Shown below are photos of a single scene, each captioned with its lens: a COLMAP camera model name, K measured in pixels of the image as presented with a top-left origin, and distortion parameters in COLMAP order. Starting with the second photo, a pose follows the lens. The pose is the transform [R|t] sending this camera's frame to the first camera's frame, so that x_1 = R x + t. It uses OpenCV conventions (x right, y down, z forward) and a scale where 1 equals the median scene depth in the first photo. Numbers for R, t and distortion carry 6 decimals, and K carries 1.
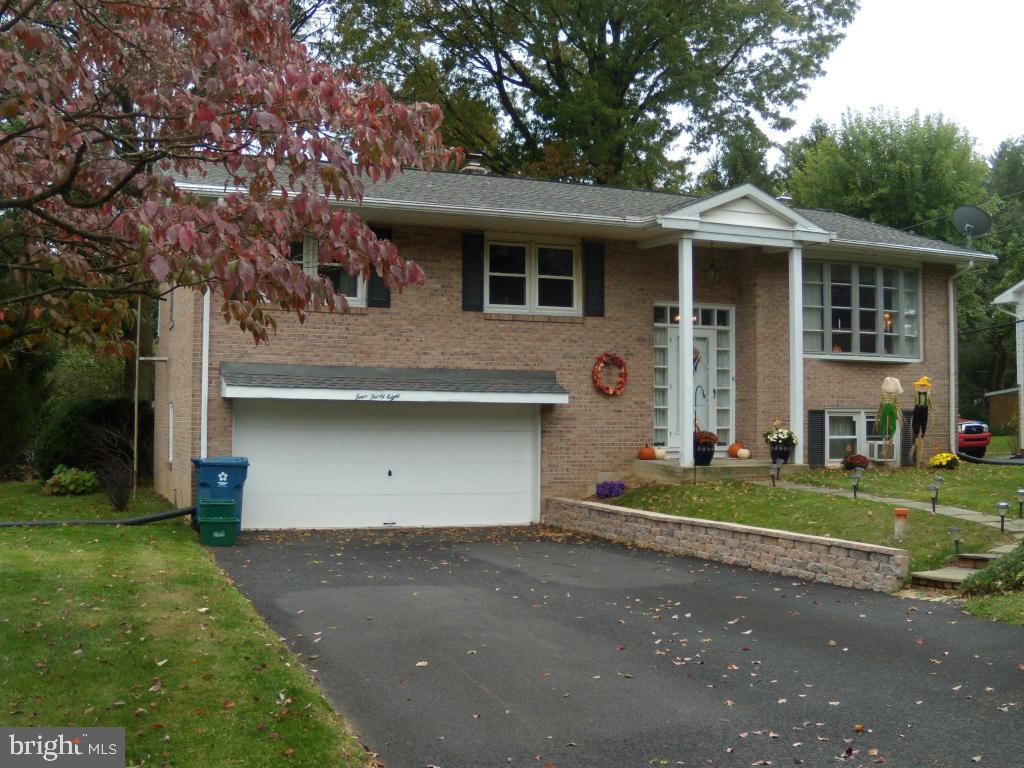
lens RADIAL K [[1105.1, 0, 512.0], [0, 1105.1, 384.0], [0, 0, 1]] dist [-0.189093, 0.003913]
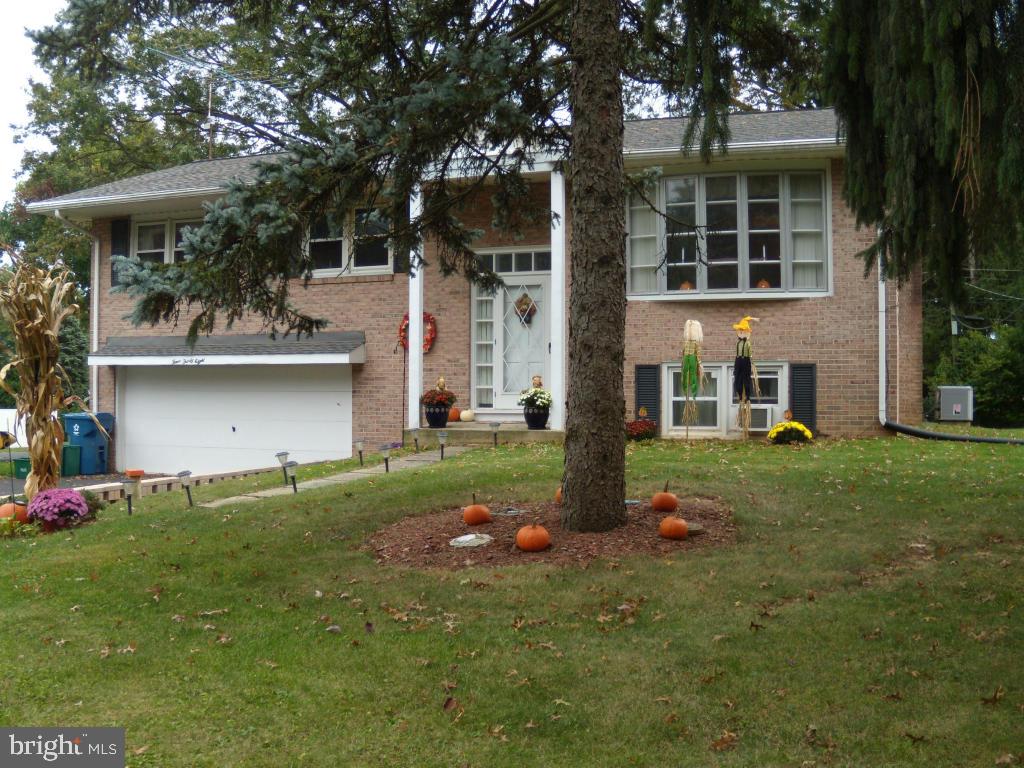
lens RADIAL K [[1105.1, 0, 512.0], [0, 1105.1, 384.0], [0, 0, 1]] dist [-0.189093, 0.003913]
pose [[0.737430, -0.008551, -0.675369, 0.781727], [0.029127, 0.999392, 0.019149, 0.020377], [0.674795, -0.033793, 0.737231, 0.343033]]
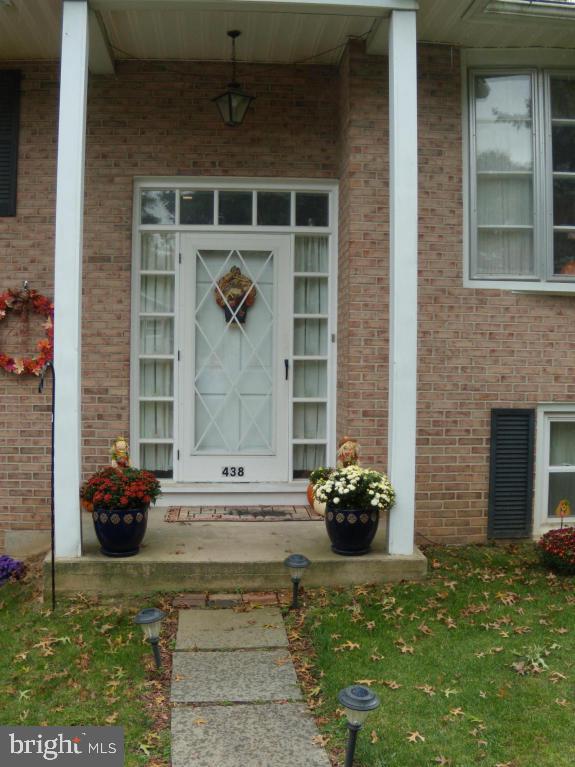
lens RADIAL K [[827.7, 0, 287.5], [0, 827.7, 383.5], [0, 0, 1]] dist [-0.189093, 0.003913]
pose [[0.953397, 0.008945, -0.301587, 0.302193], [0.007902, 0.998477, 0.054593, -0.004895], [0.301616, -0.054432, 0.951874, 0.683996]]
